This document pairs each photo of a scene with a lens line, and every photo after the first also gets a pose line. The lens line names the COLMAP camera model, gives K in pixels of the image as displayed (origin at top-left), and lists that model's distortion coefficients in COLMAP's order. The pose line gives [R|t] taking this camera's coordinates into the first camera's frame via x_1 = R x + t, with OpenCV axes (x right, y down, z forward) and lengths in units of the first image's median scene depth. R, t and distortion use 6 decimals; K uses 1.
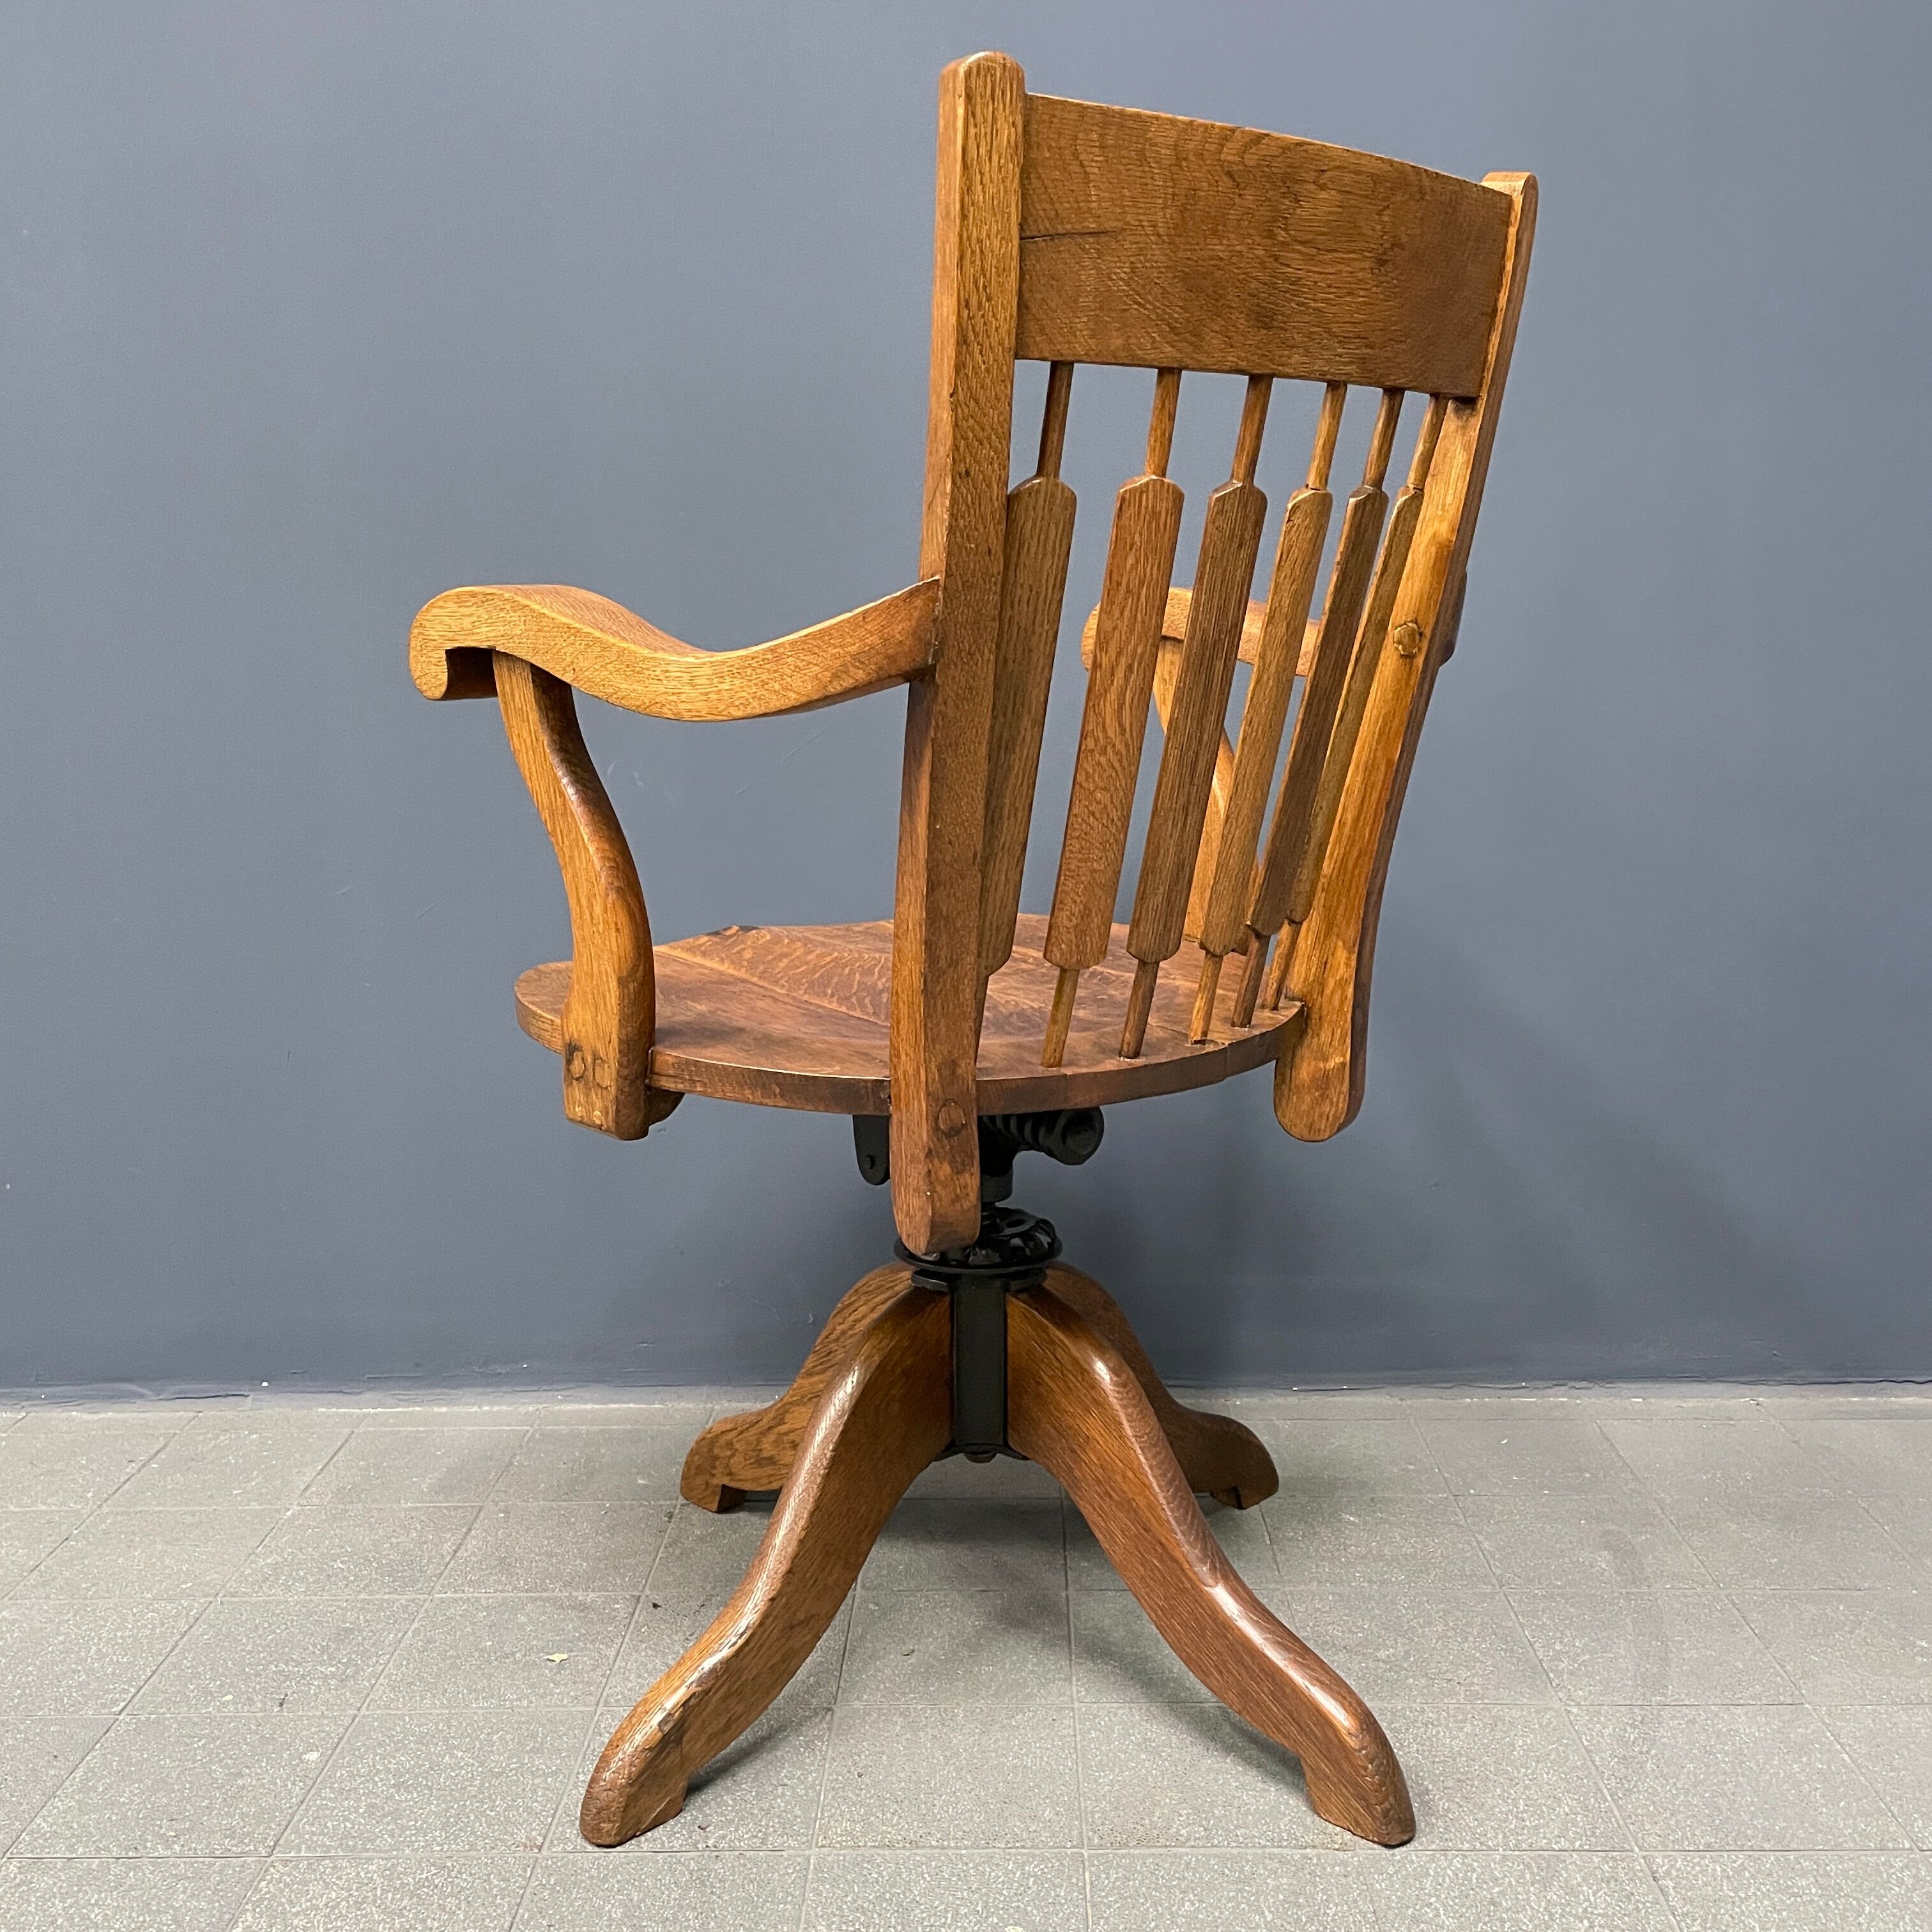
lens RADIAL K [[1976.2, 0, 974.5], [0, 1976.2, 952.8], [0, 0, 1]] dist [0.047461, 0.000000]
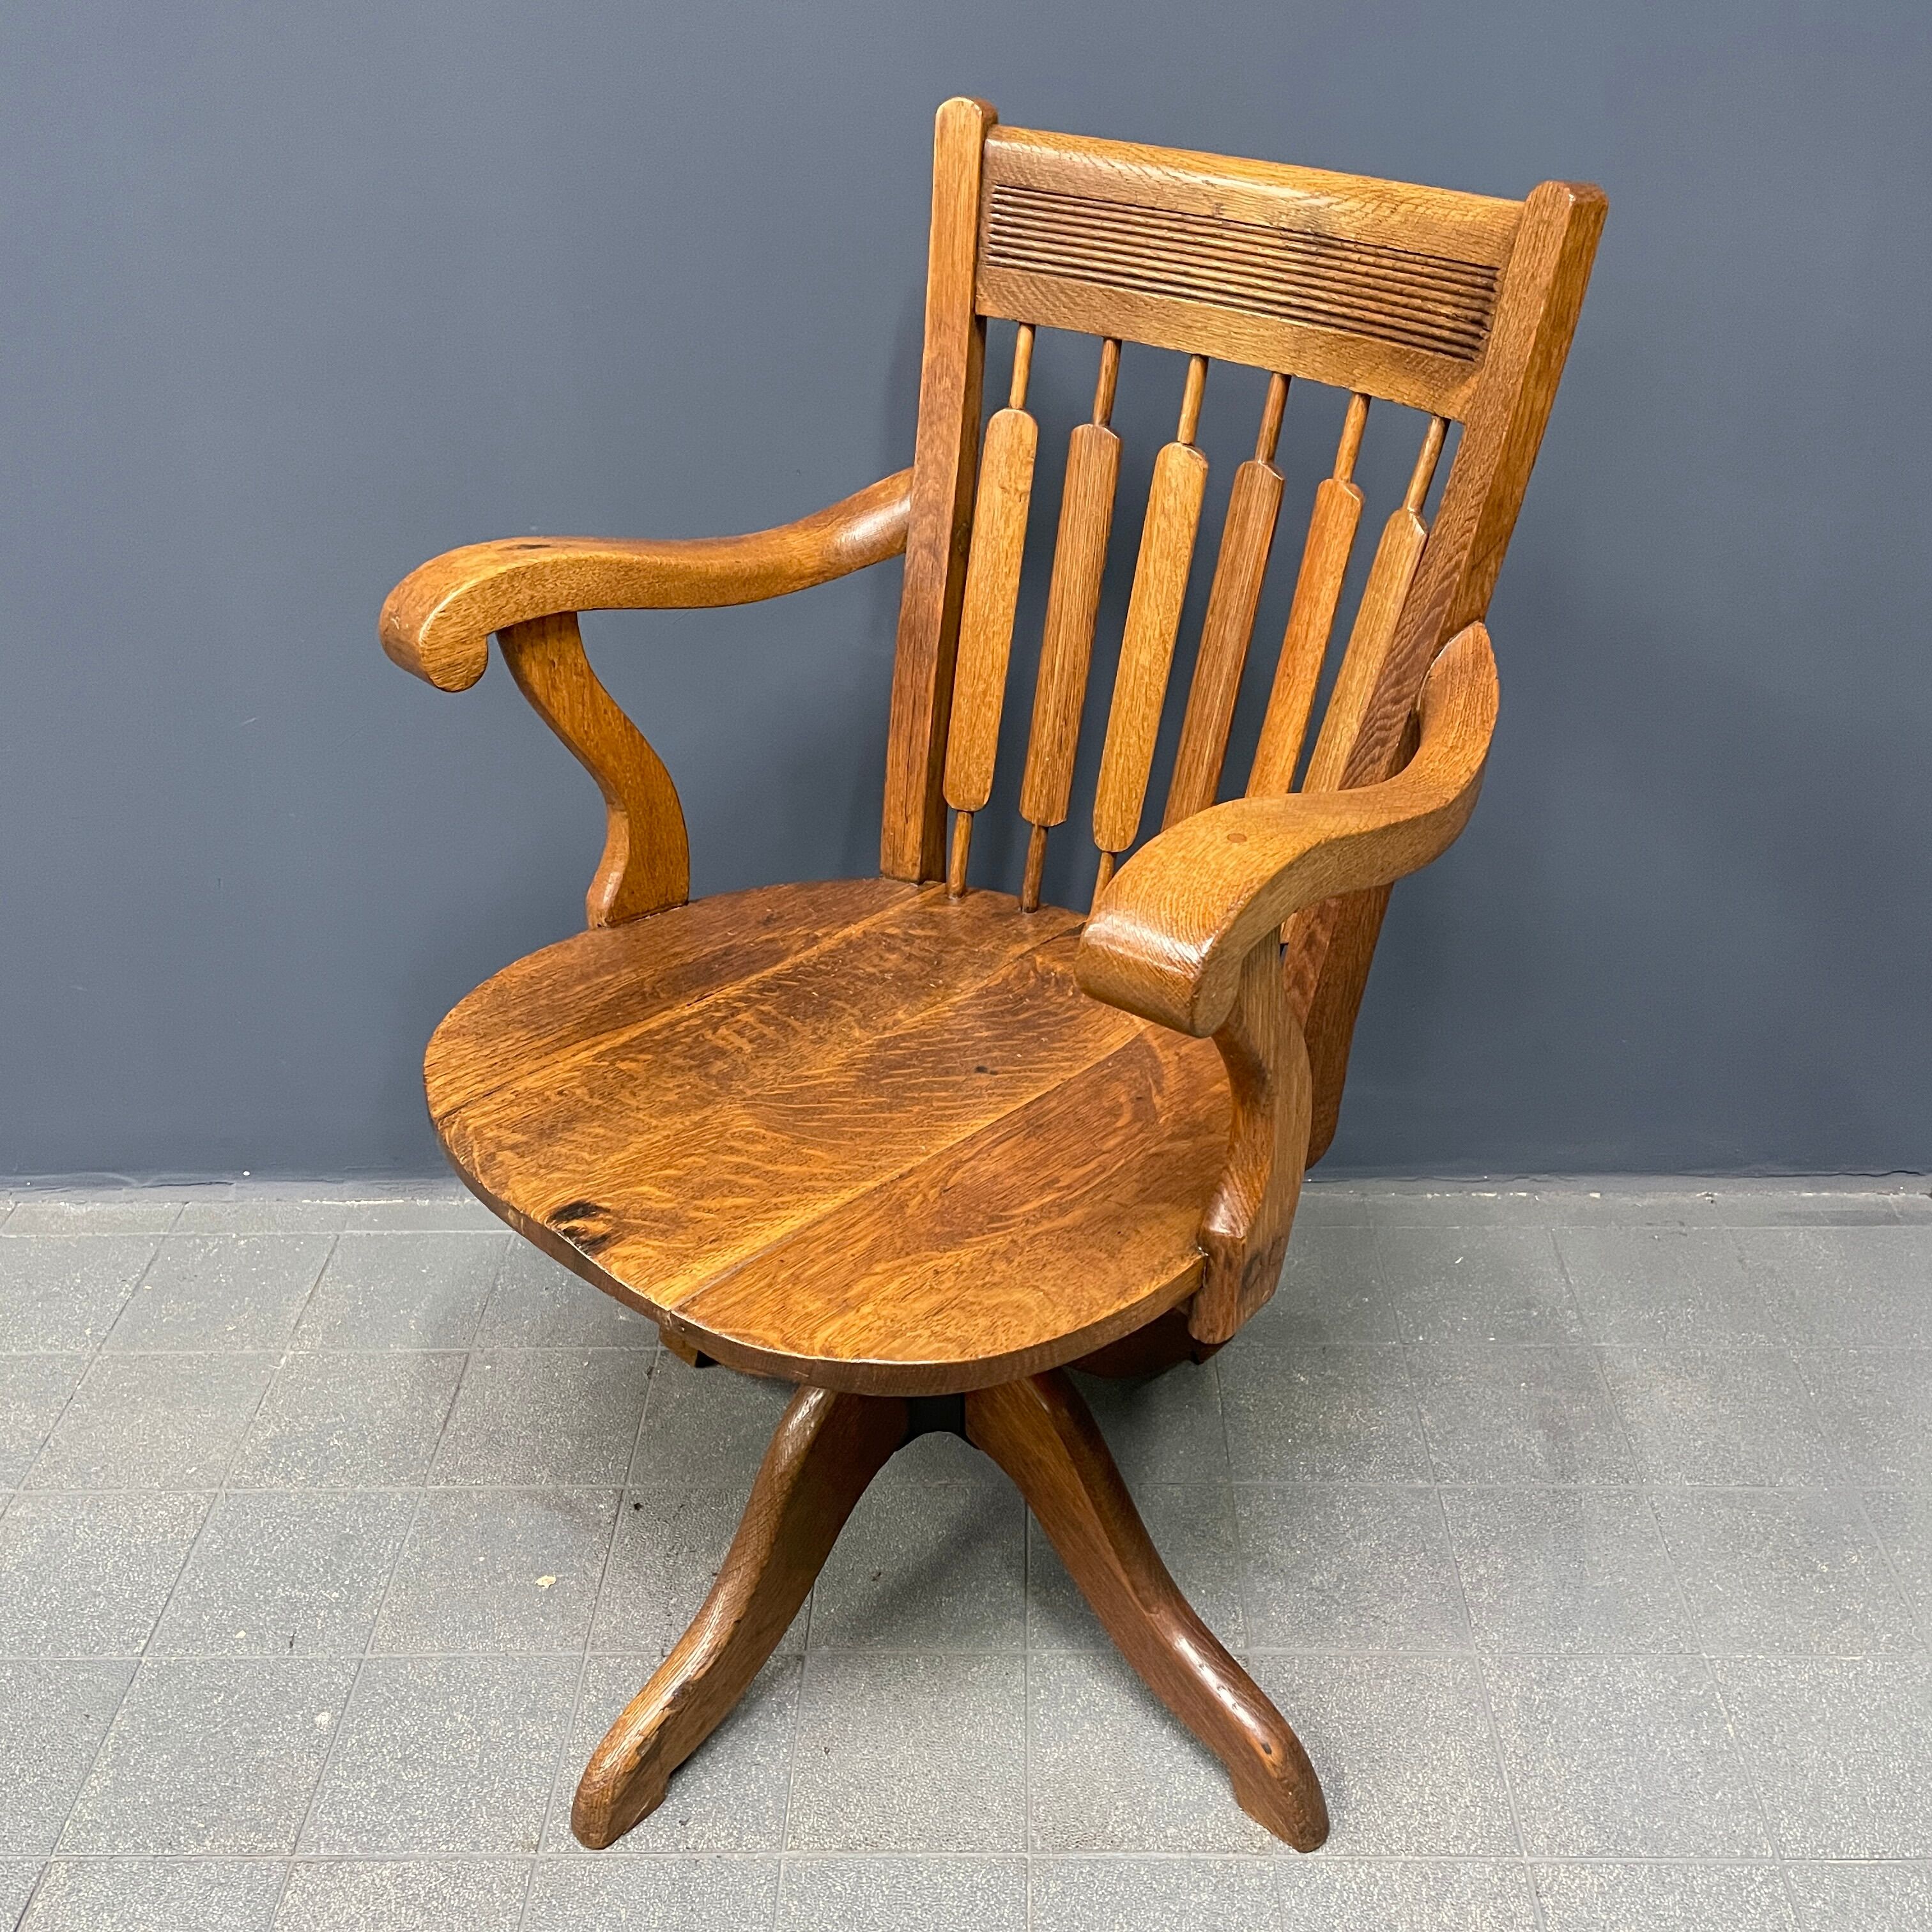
lens RADIAL K [[1976.2, 0, 992.2], [0, 1976.2, 969.9], [0, 0, 1]] dist [0.047461, 0.000000]
pose [[0.999991, -0.003423, 0.002584, 0.030012], [0.002181, 0.924670, 0.380763, -0.376628], [-0.003692, -0.380754, 0.924669, 0.144440]]
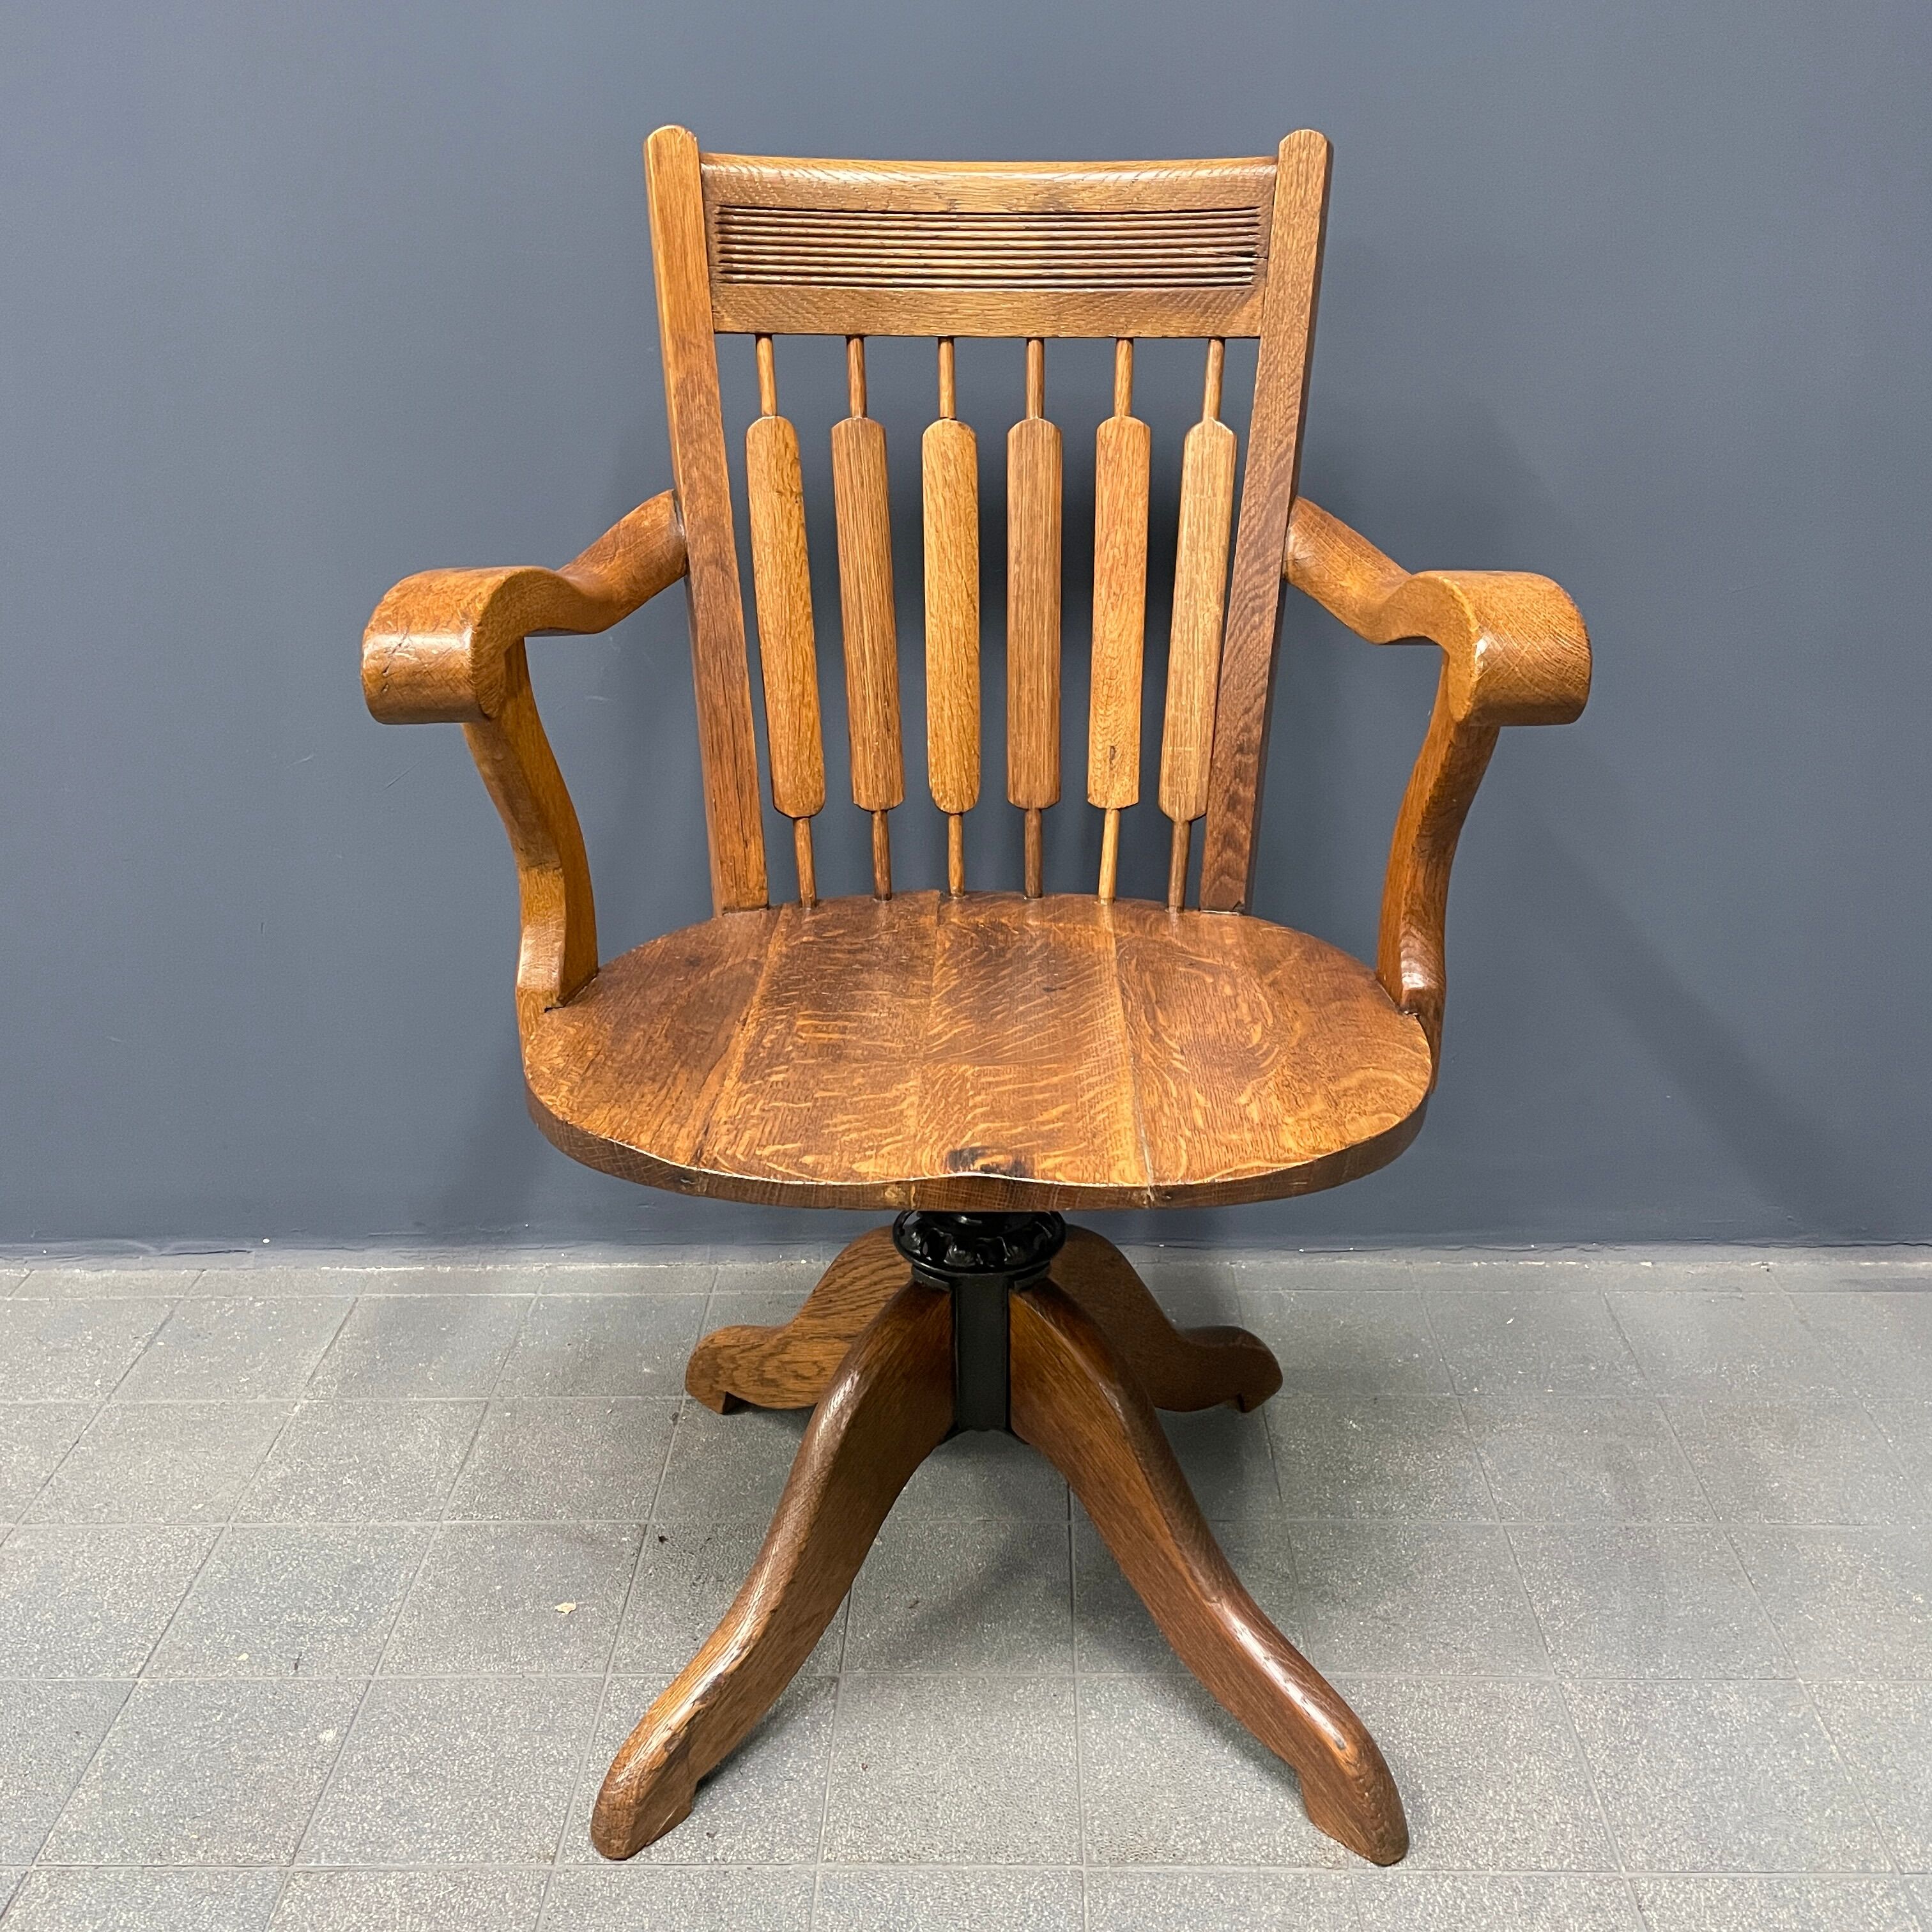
lens RADIAL K [[1976.2, 0, 975.0], [0, 1976.2, 937.8], [0, 0, 1]] dist [0.047461, 0.000000]
pose [[0.999987, -0.000618, -0.005015, 0.004241], [0.001712, 0.975232, 0.221179, -0.214453], [0.004754, -0.221185, 0.975220, 0.093318]]
